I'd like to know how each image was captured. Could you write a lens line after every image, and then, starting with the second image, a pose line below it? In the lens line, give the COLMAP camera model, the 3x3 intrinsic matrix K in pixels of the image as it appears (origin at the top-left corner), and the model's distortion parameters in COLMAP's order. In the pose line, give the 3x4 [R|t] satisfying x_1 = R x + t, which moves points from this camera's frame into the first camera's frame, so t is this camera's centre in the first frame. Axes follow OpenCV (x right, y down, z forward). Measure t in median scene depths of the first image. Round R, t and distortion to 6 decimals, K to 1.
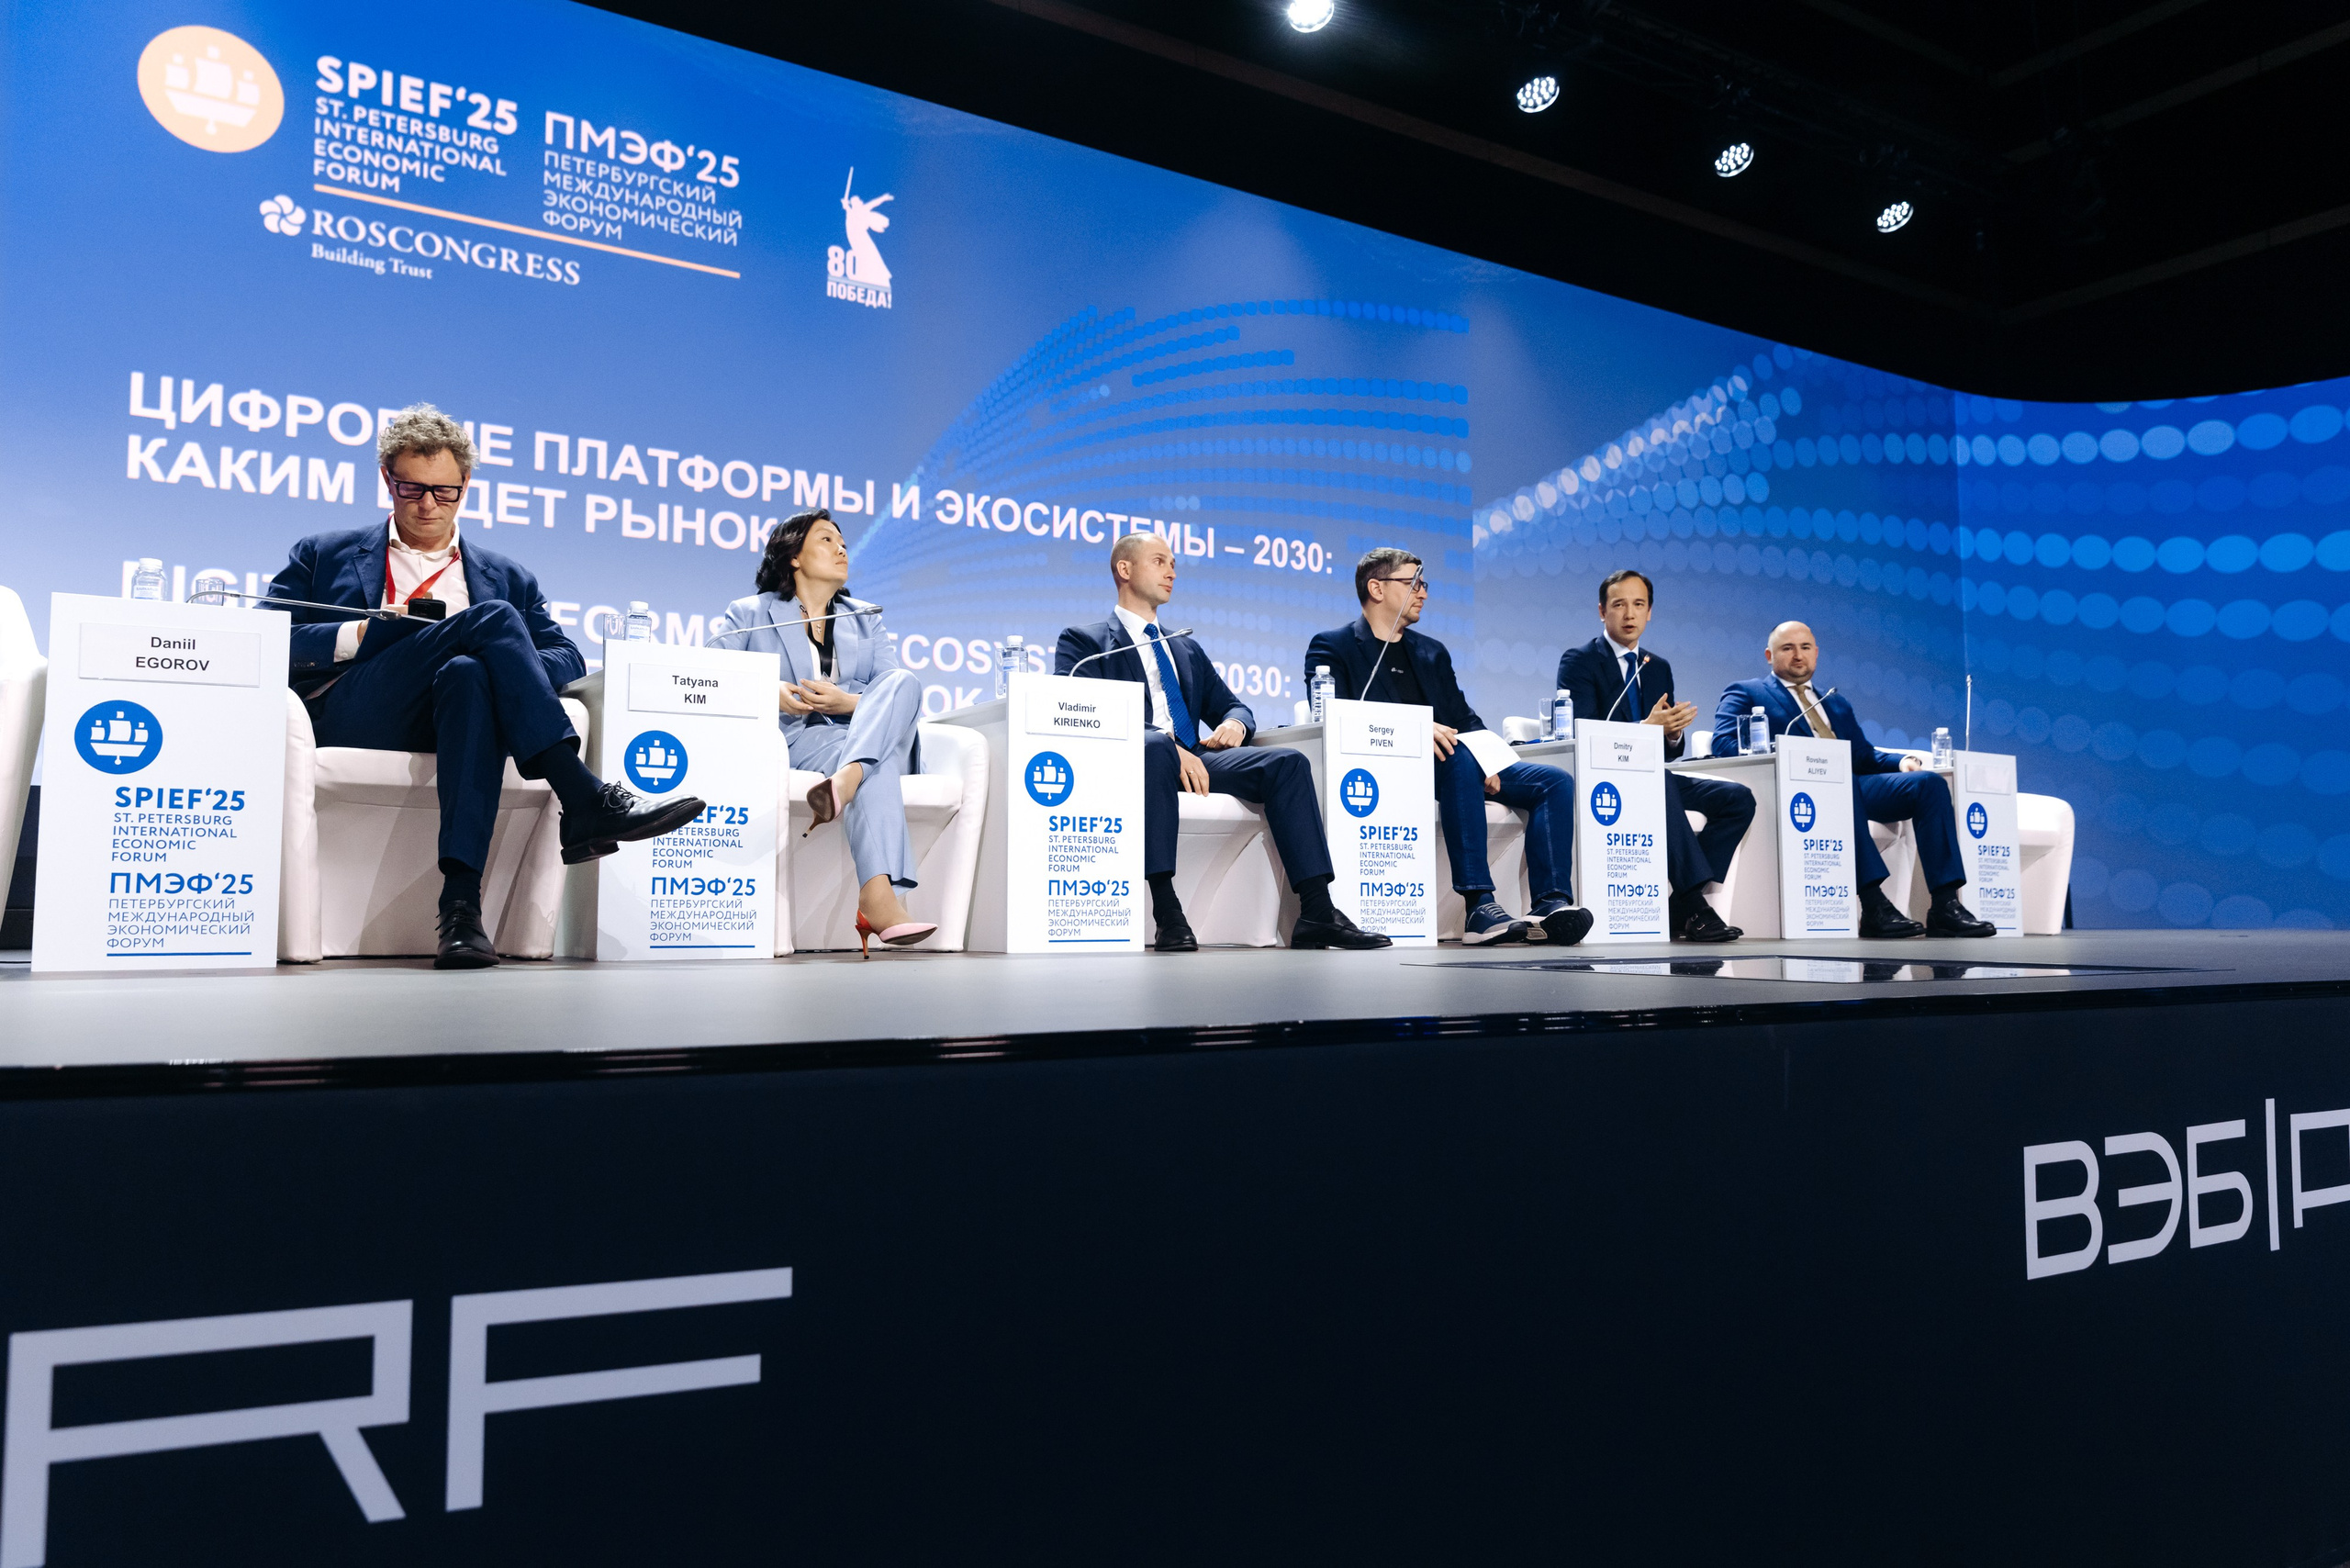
lens RADIAL K [[1713.5, 0, 1194.7], [0, 1713.5, 772.0], [0, 0, 1]] dist [0.013258, -0.010900]
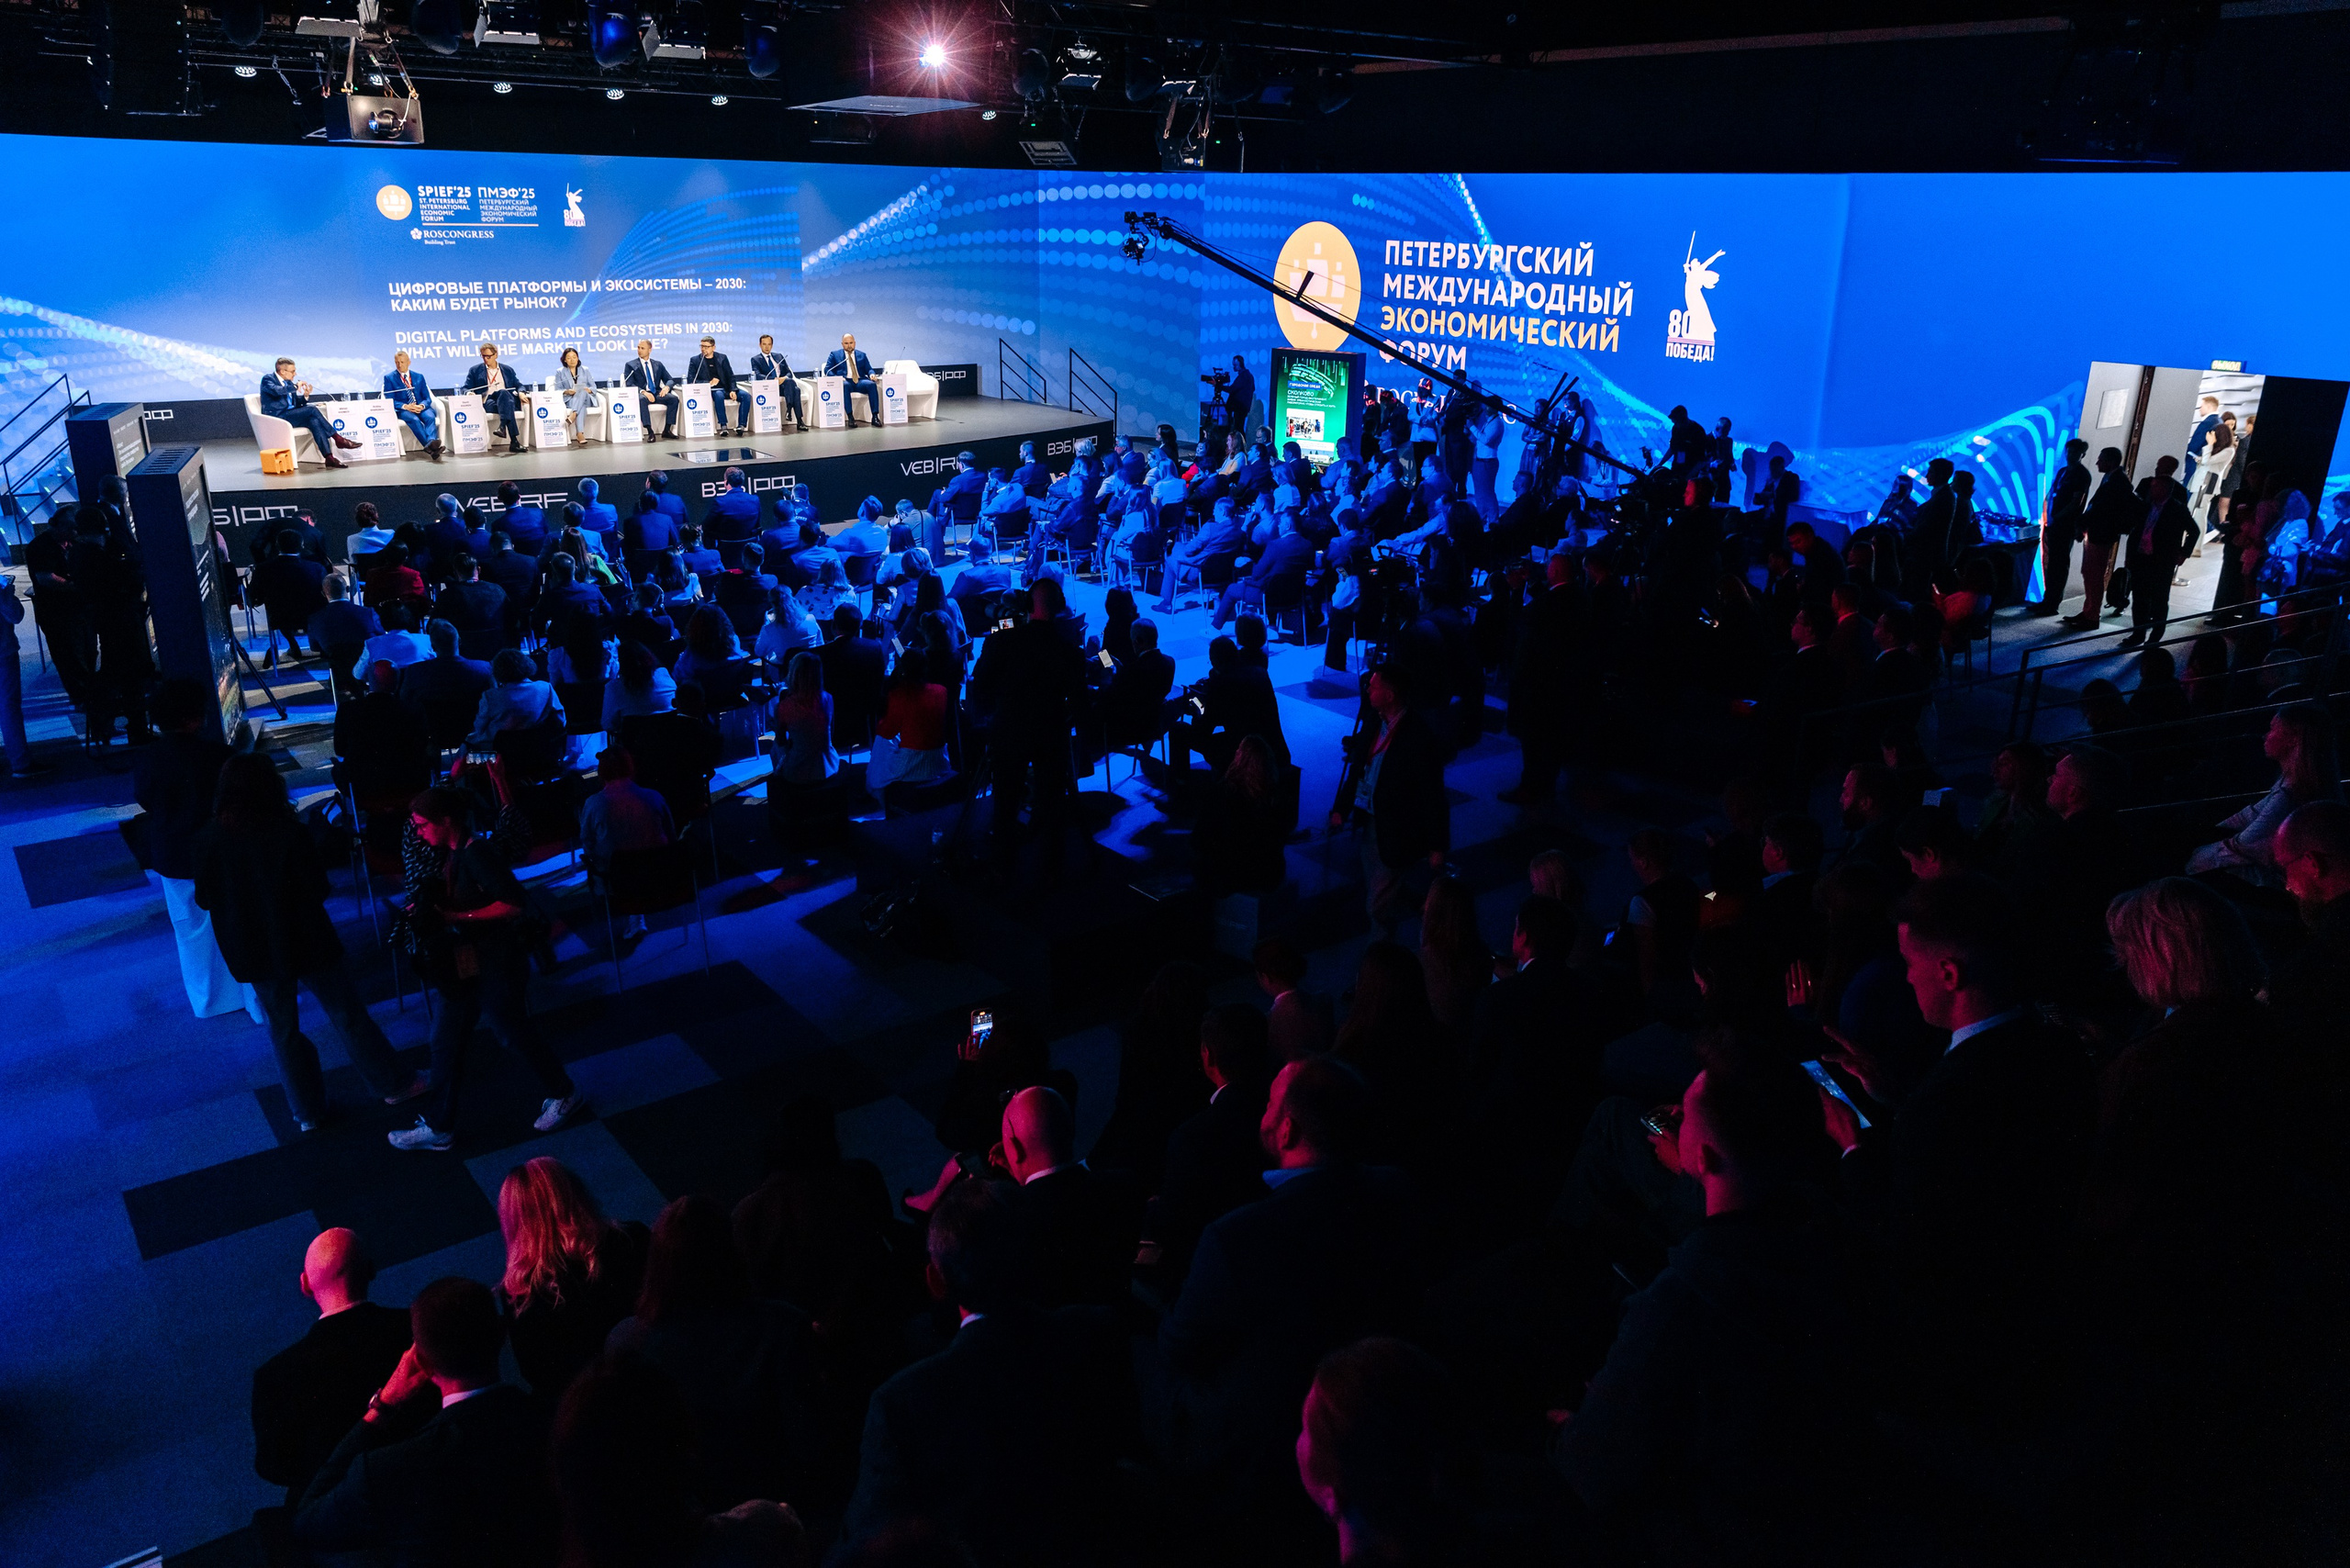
lens RADIAL K [[1657.8, 0, 1179.4], [0, 1657.8, 769.5], [0, 0, 1]] dist [-0.000236, 0.002003]
pose [[0.996536, -0.005627, 0.082974, 0.753875], [-0.027992, 0.916802, 0.398359, -0.662407], [-0.078312, -0.399302, 0.913469, -2.643575]]
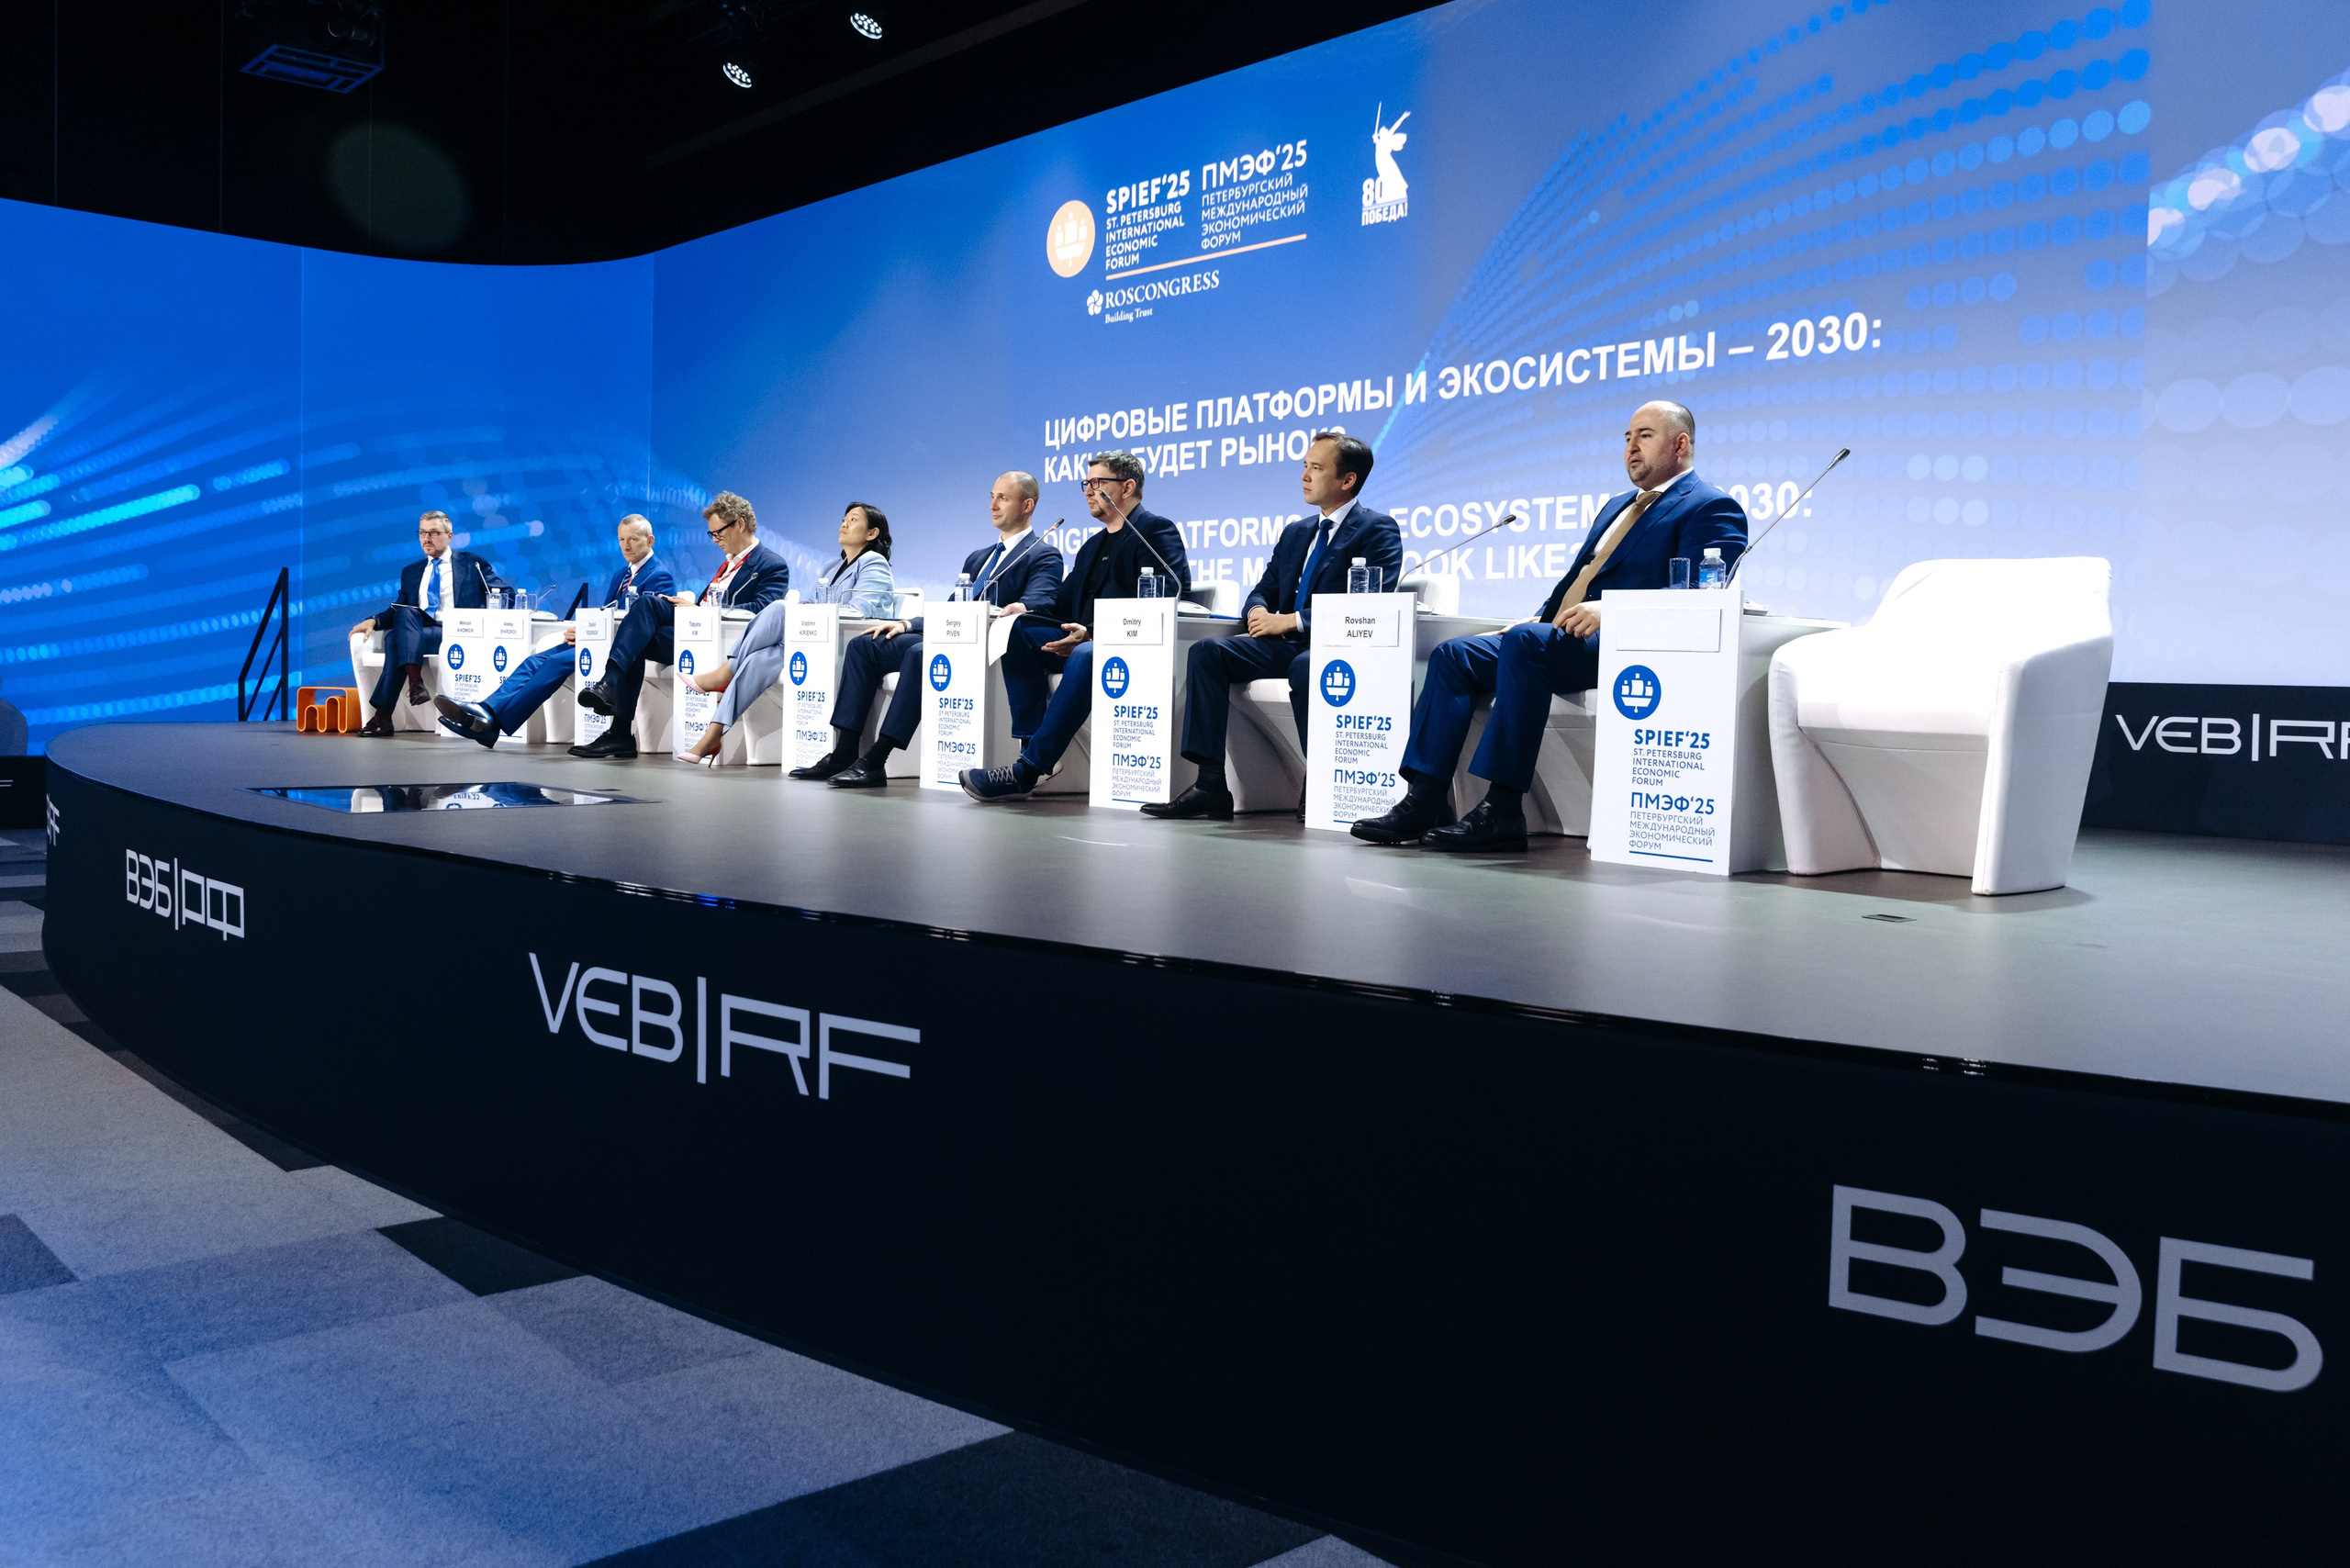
lens RADIAL K [[1896.0, 0, 1112.4], [0, 1896.0, 739.8], [0, 0, 1]] dist [0.006557, -0.003631]
pose [[0.131062, 0.042637, -0.990457, 1.113696], [0.055528, 0.997191, 0.050275, -0.001747], [0.989818, -0.061587, 0.128326, 0.673130]]
